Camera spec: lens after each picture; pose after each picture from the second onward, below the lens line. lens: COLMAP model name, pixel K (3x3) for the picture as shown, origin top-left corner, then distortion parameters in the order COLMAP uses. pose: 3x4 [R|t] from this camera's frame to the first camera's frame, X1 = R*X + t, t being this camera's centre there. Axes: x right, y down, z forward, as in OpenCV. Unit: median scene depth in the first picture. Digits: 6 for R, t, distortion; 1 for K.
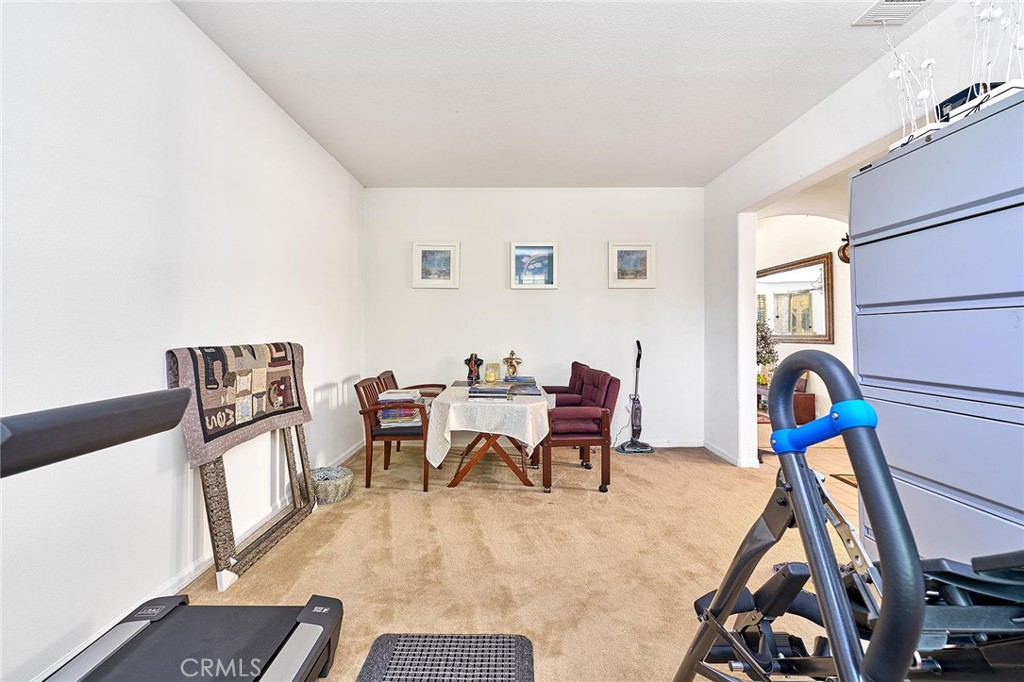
lens RADIAL K [[427.3, 0, 508.5], [0, 427.3, 323.6], [0, 0, 1]] dist [-0.000024, -0.000018]
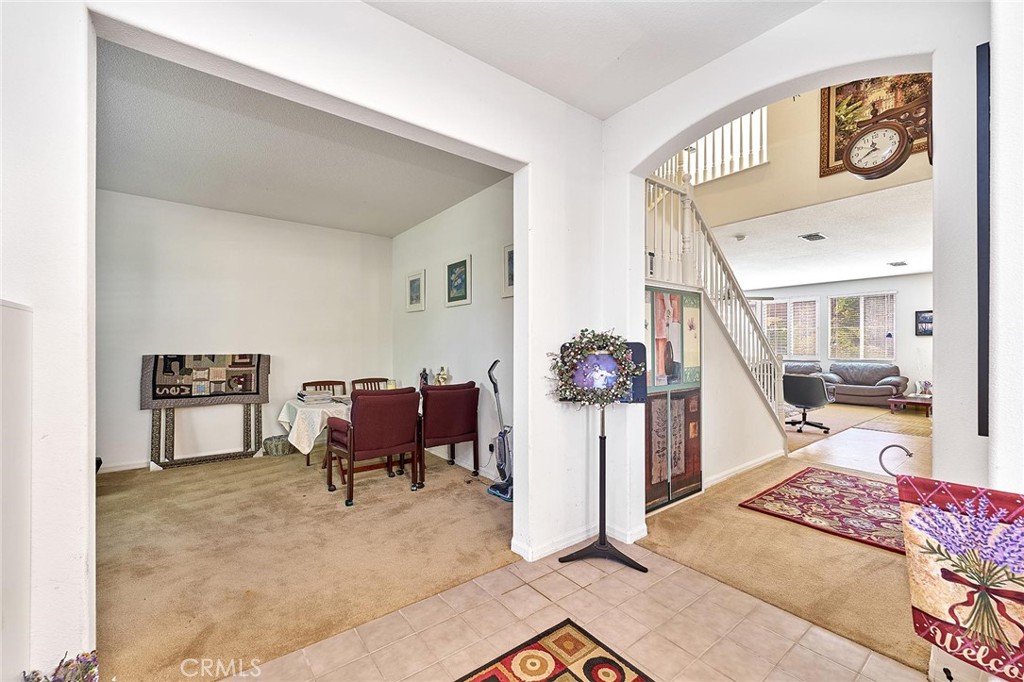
lens RADIAL K [[418.6, 0, 512.5], [0, 418.6, 337.8], [0, 0, 1]] dist [0.000327, 0.000041]
pose [[0.622254, -0.009599, -0.782756, 1.548215], [0.007566, 0.999952, -0.006249, -0.002309], [0.782778, -0.002034, 0.622297, 0.837030]]
